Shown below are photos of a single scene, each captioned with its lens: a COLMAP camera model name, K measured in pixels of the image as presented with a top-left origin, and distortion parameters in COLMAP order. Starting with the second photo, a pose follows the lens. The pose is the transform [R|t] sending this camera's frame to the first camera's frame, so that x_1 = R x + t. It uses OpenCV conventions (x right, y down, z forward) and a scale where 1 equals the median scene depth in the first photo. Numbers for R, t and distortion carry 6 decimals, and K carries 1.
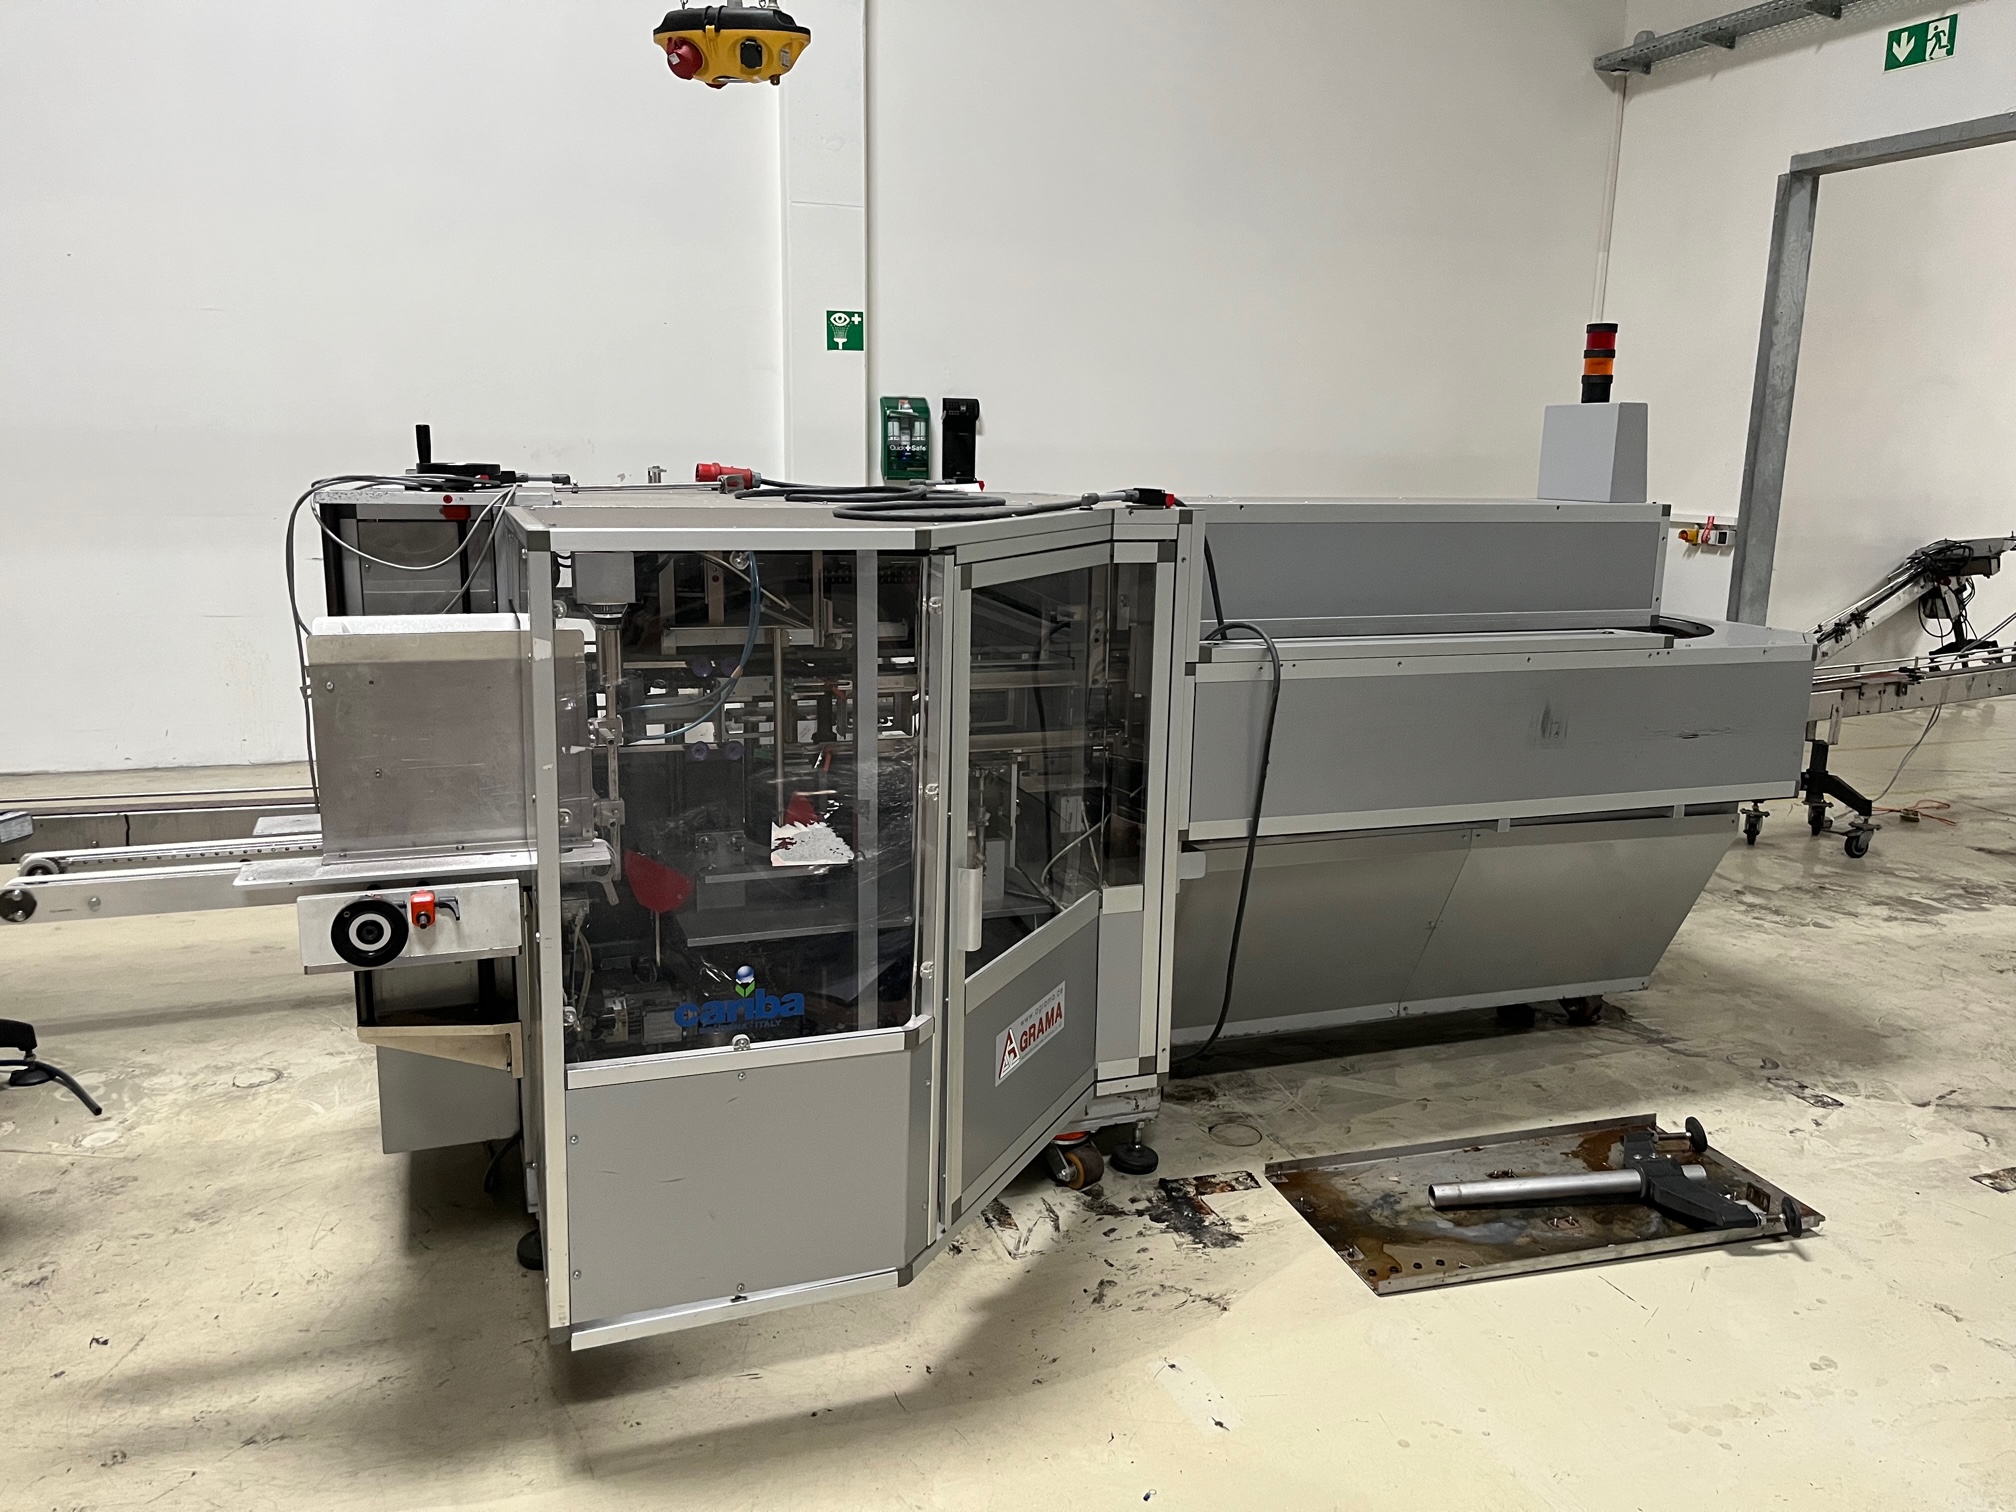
lens RADIAL K [[1532.2, 0, 1005.1], [0, 1532.2, 755.5], [0, 0, 1]] dist [0.019365, -0.010664]
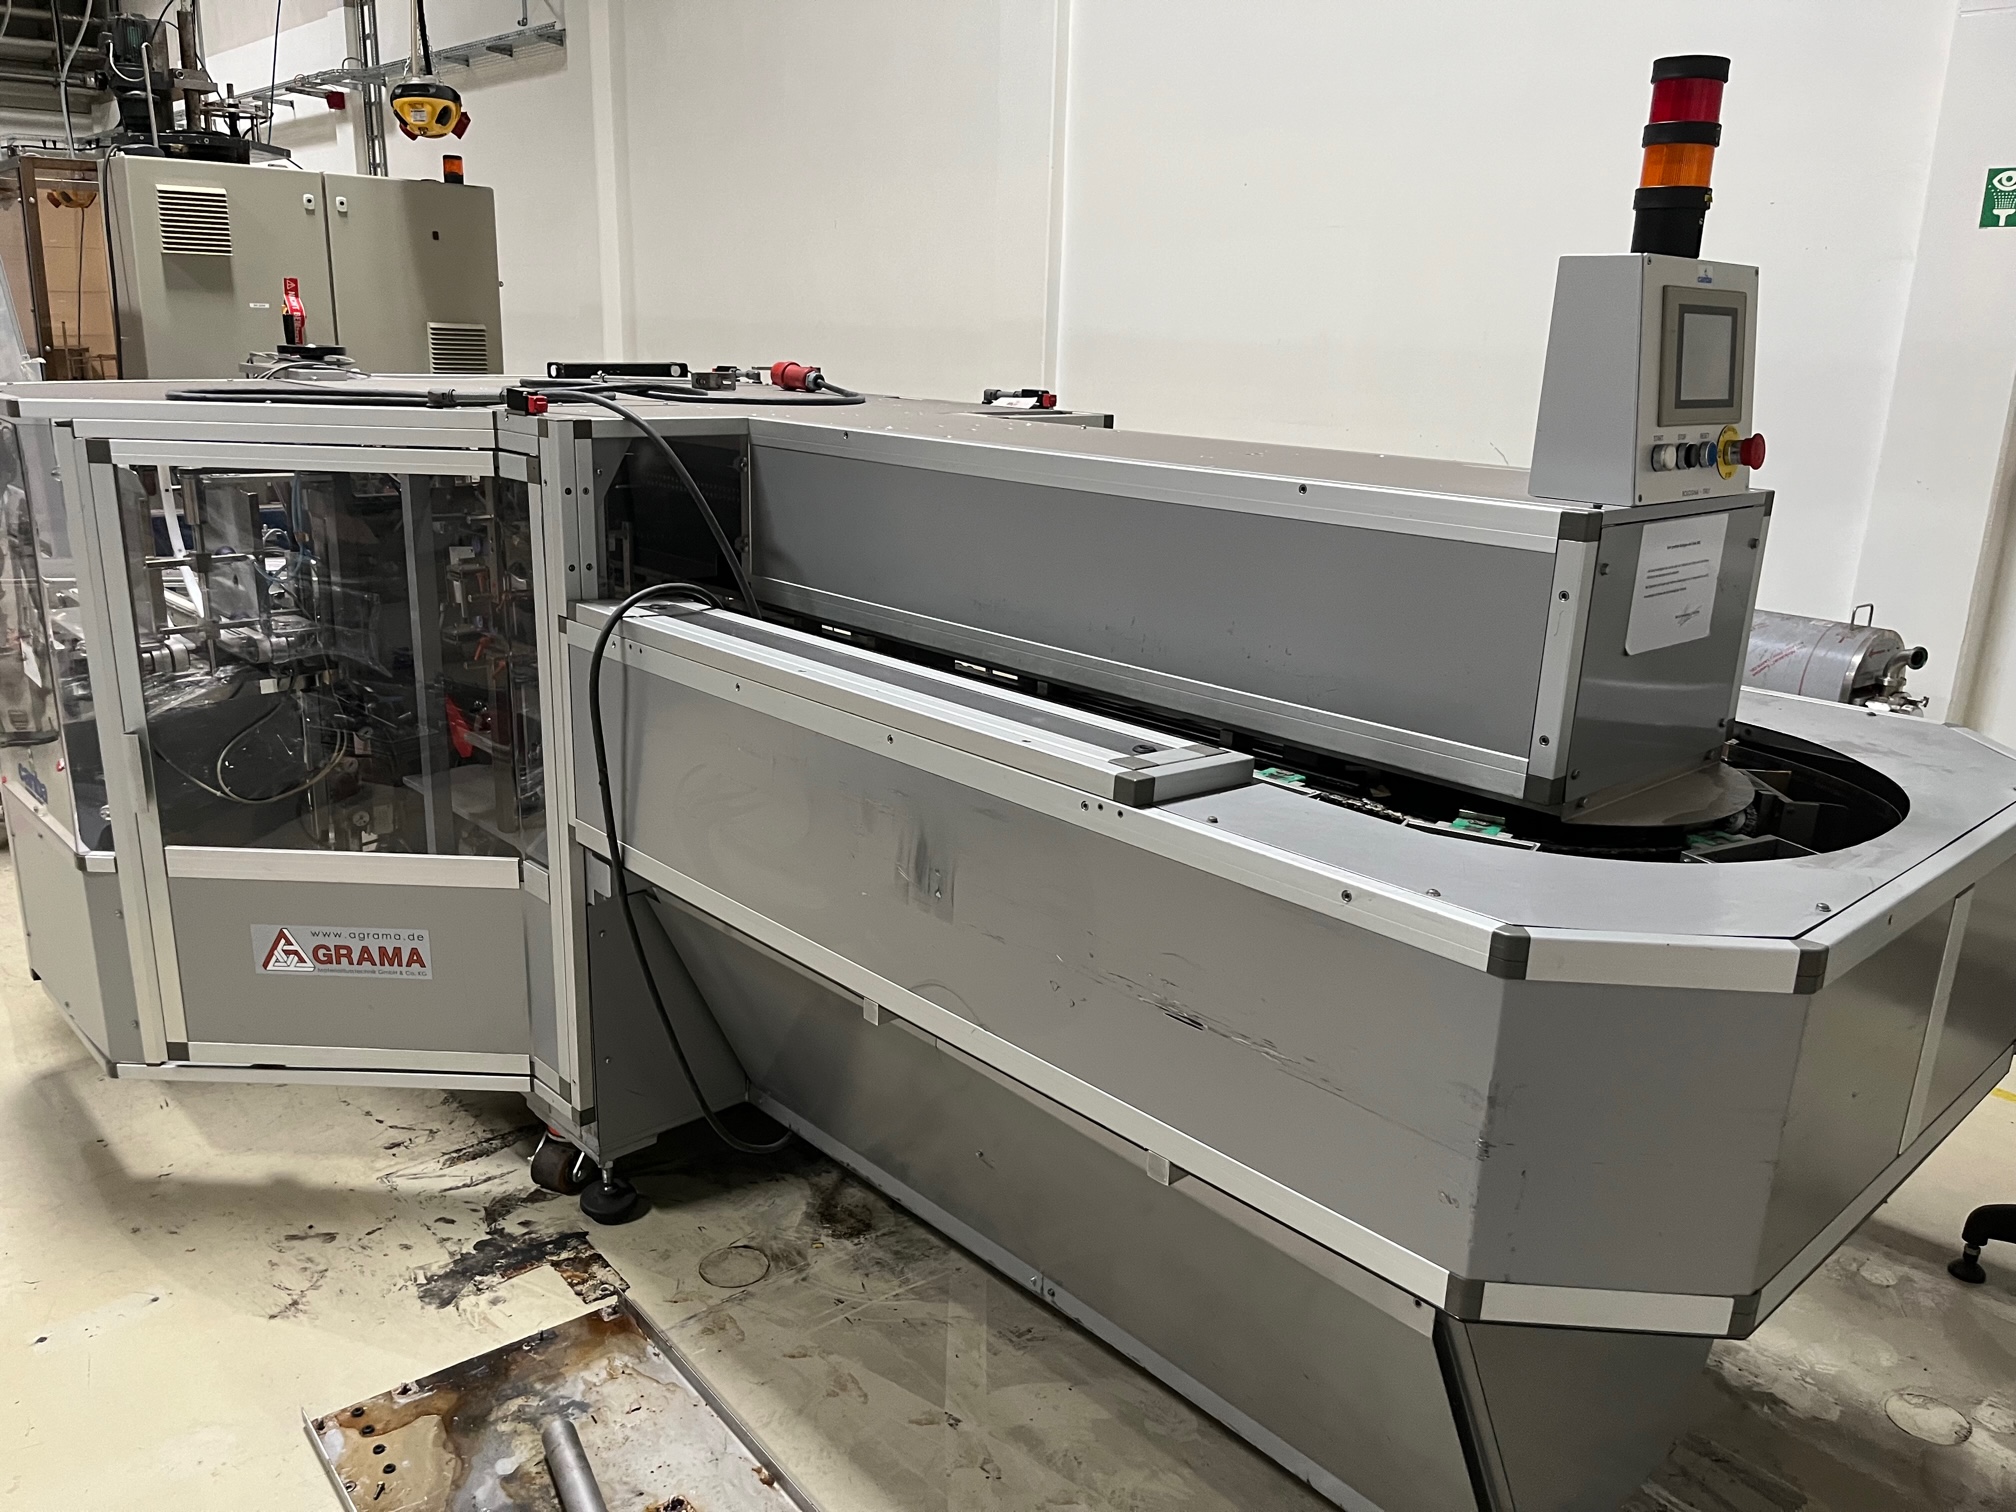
lens RADIAL K [[1532.2, 0, 1007.1], [0, 1532.2, 763.4], [0, 0, 1]] dist [0.019365, -0.010664]
pose [[0.385650, 0.246241, -0.889179, 0.795668], [-0.205943, 0.962388, 0.177194, -0.149592], [0.899367, 0.114786, 0.421856, 0.756860]]
